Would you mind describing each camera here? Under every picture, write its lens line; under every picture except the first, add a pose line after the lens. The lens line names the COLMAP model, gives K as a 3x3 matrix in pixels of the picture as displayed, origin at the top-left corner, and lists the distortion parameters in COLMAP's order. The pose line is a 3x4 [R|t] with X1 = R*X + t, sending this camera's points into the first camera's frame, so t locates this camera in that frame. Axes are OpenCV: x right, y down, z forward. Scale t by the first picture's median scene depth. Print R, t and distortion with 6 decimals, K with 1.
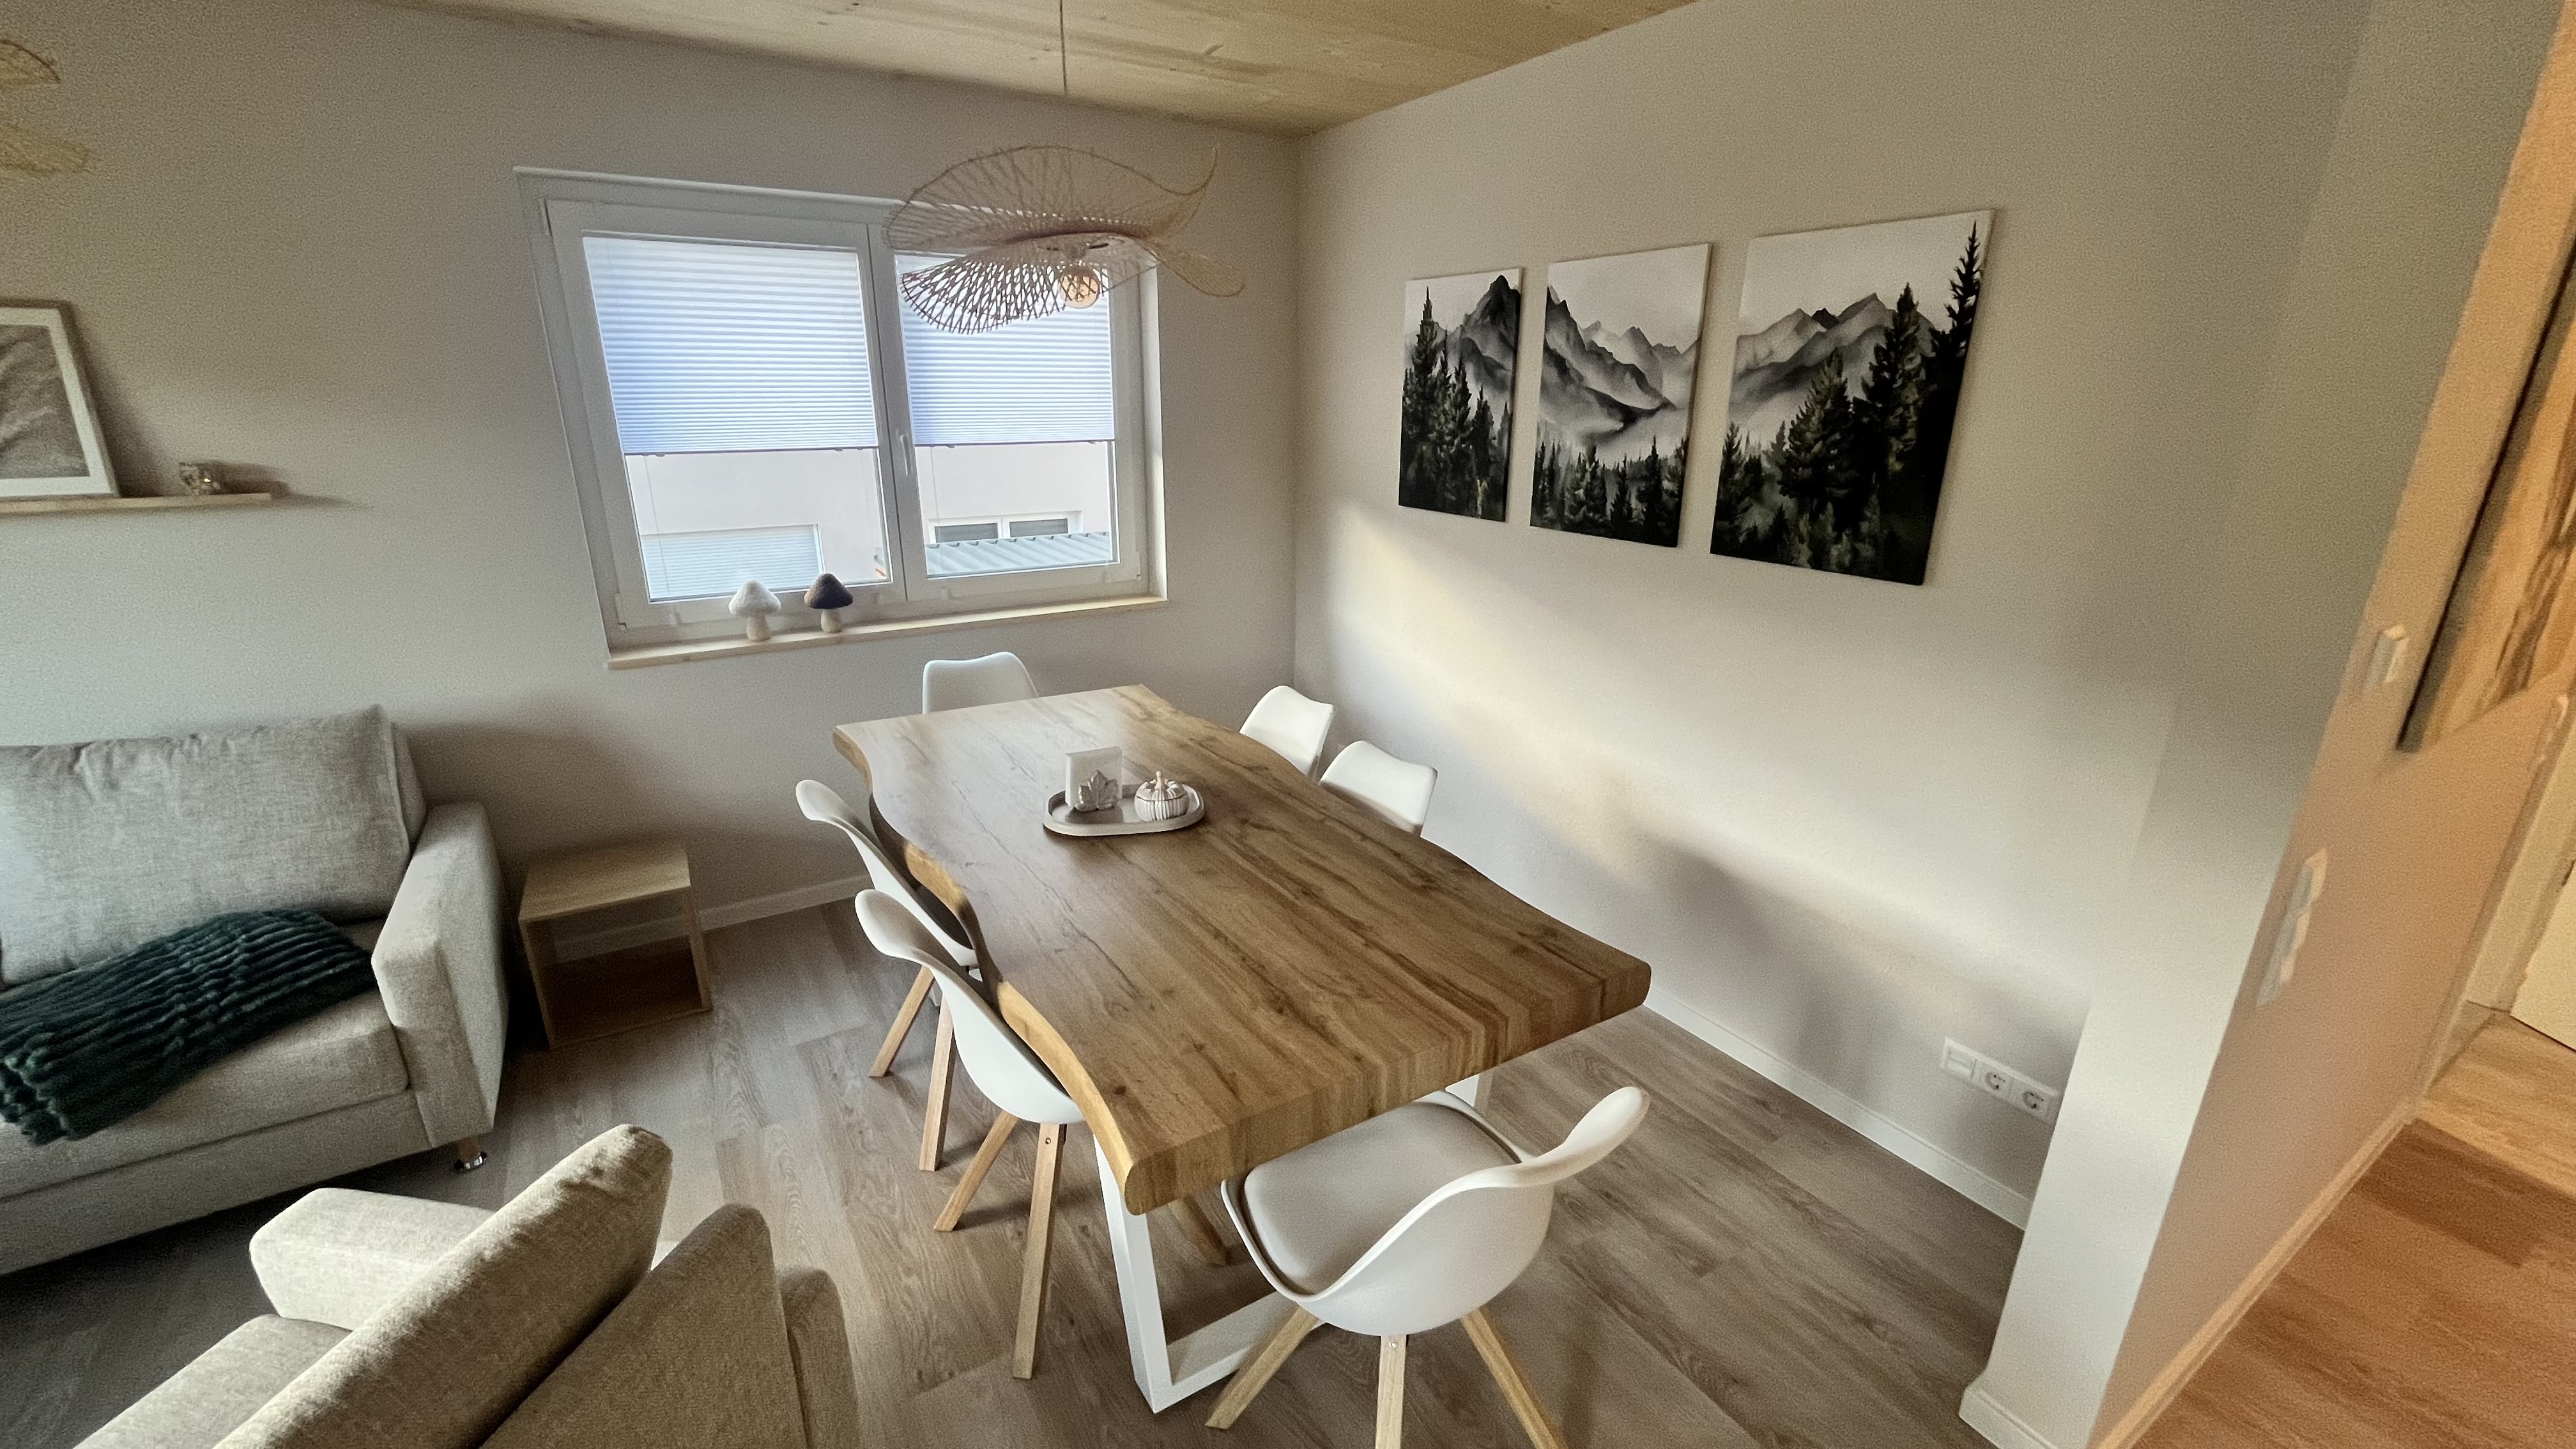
lens RADIAL K [[1044.5, 0, 1288.4], [0, 1044.5, 709.4], [0, 0, 1]] dist [-0.002118, -0.000653]
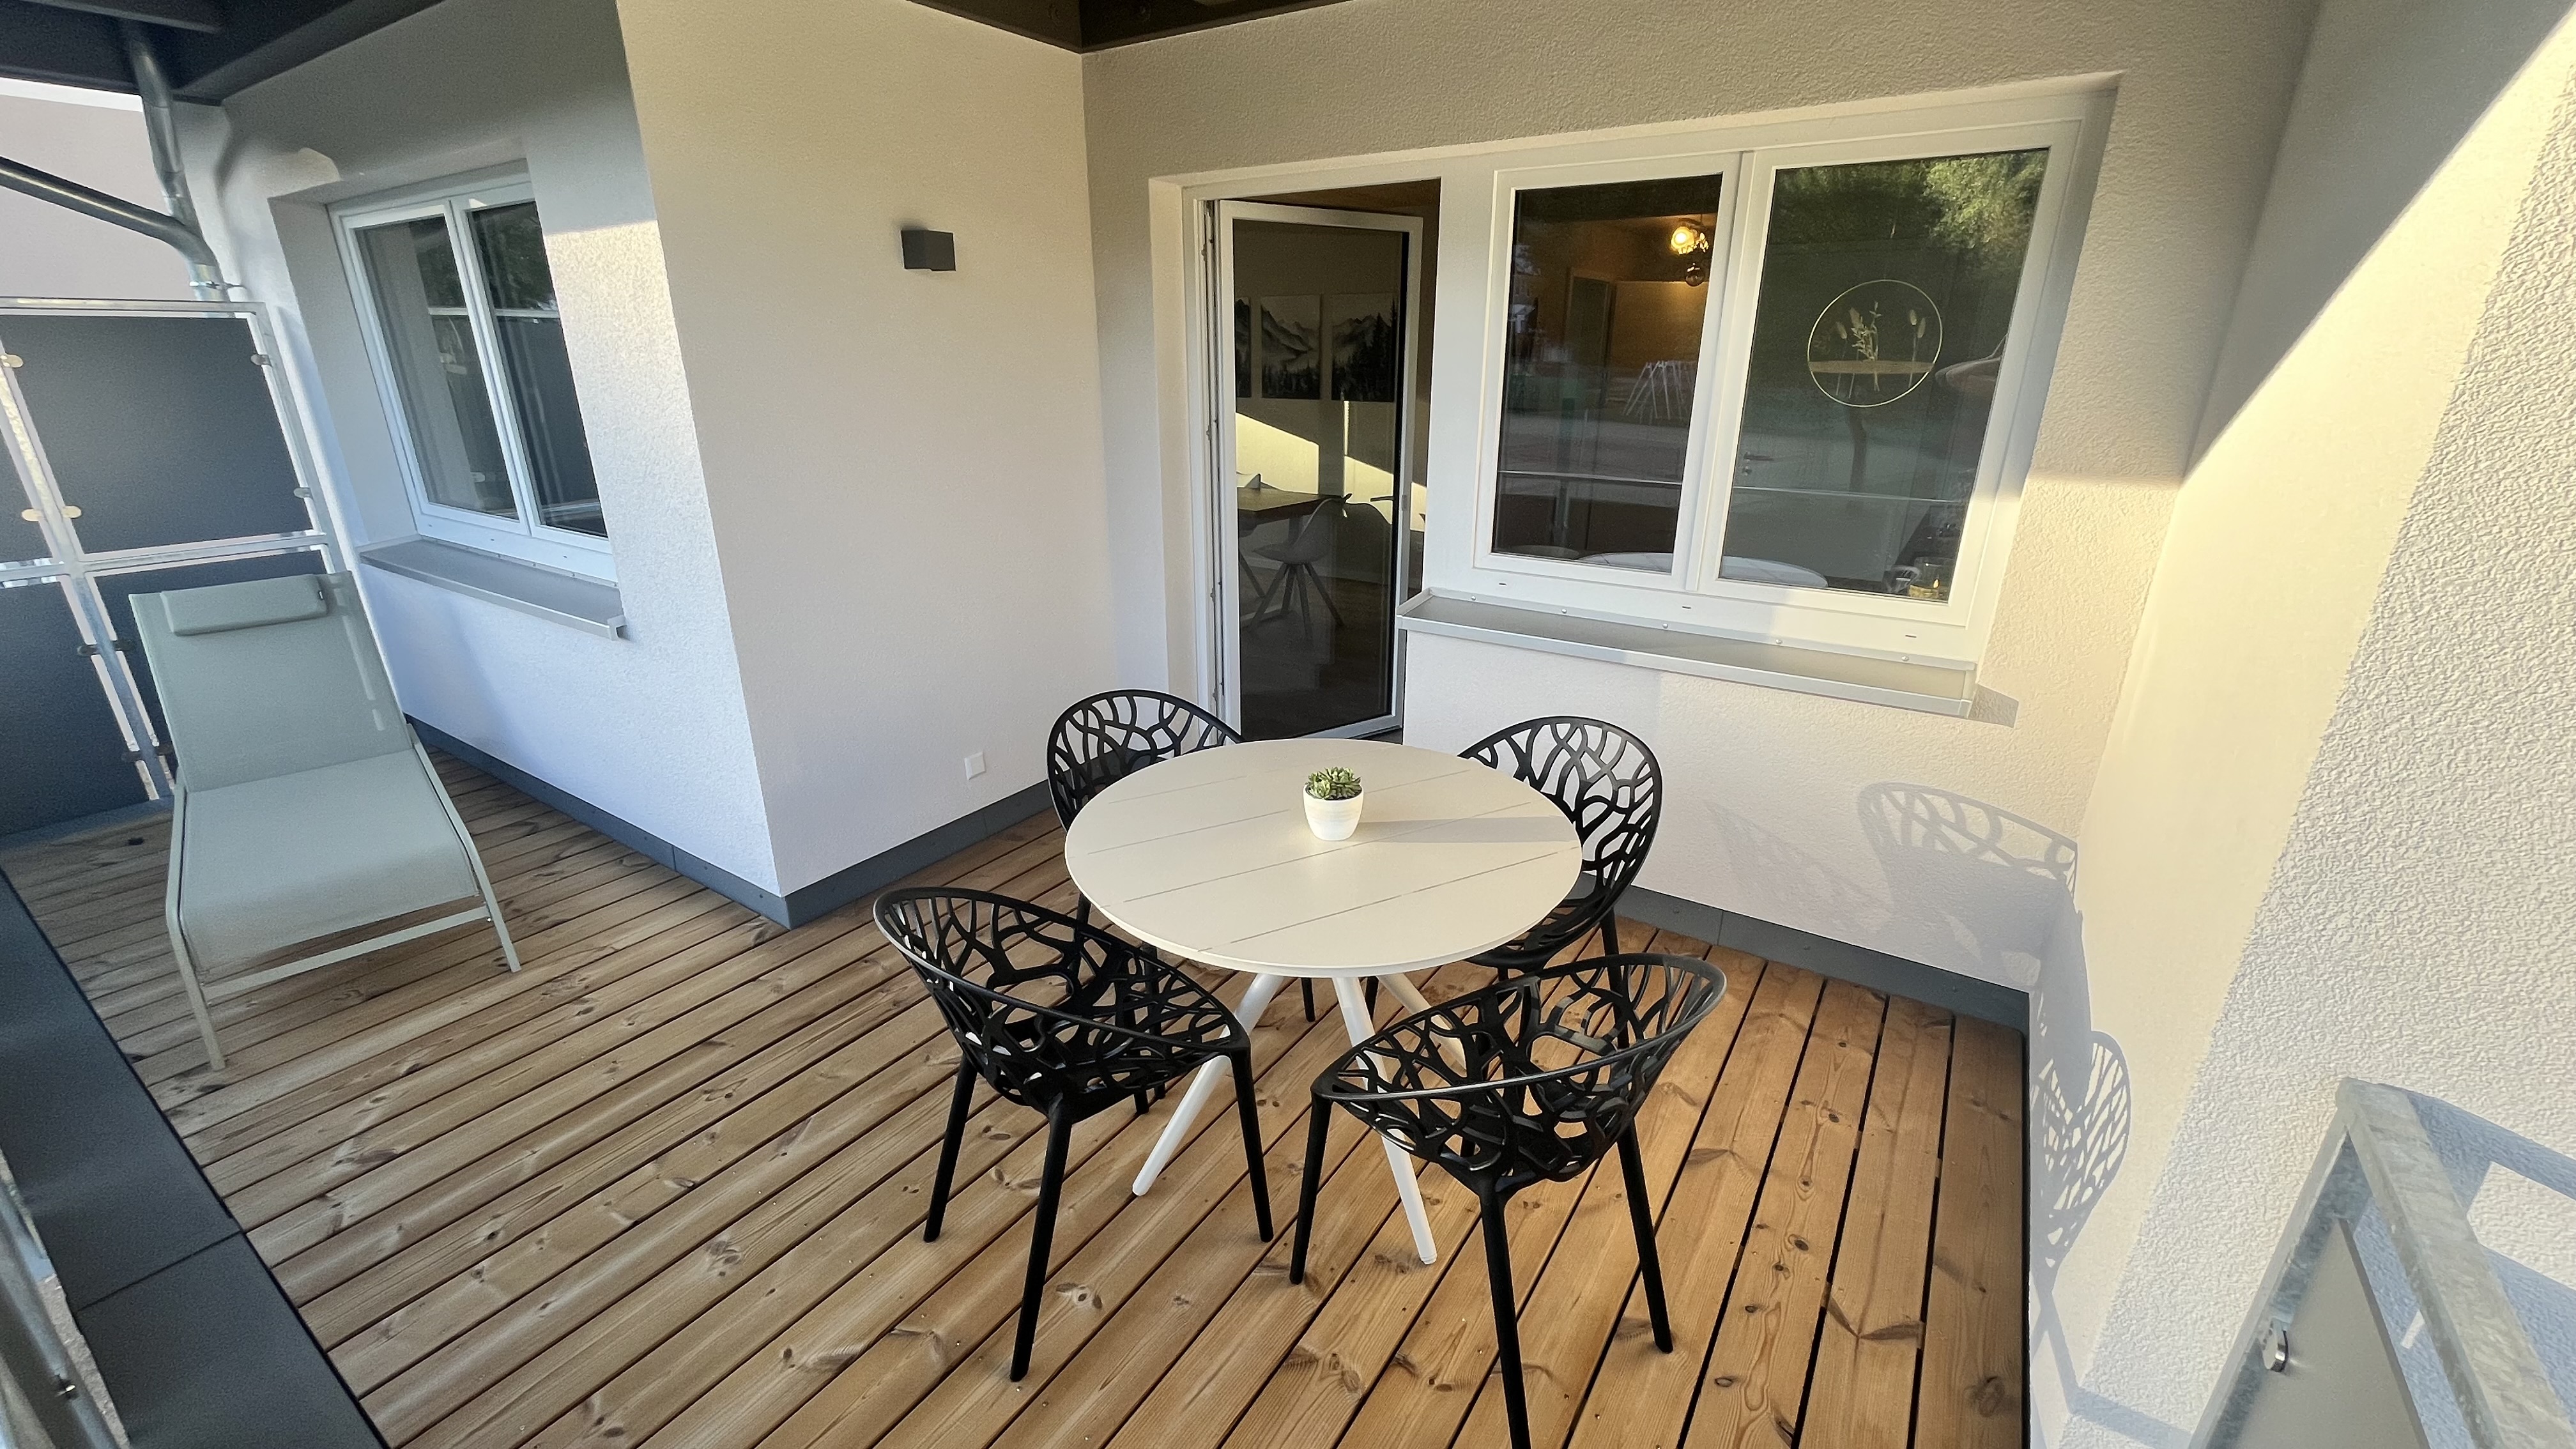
lens RADIAL K [[1044.5, 0, 1282.3], [0, 1044.5, 704.0], [0, 0, 1]] dist [-0.002118, -0.000653]
pose [[0.917771, -0.137452, 0.372563, -0.910977], [0.123950, 0.990468, 0.060081, 0.491414], [-0.377270, -0.008962, 0.926060, -1.634094]]
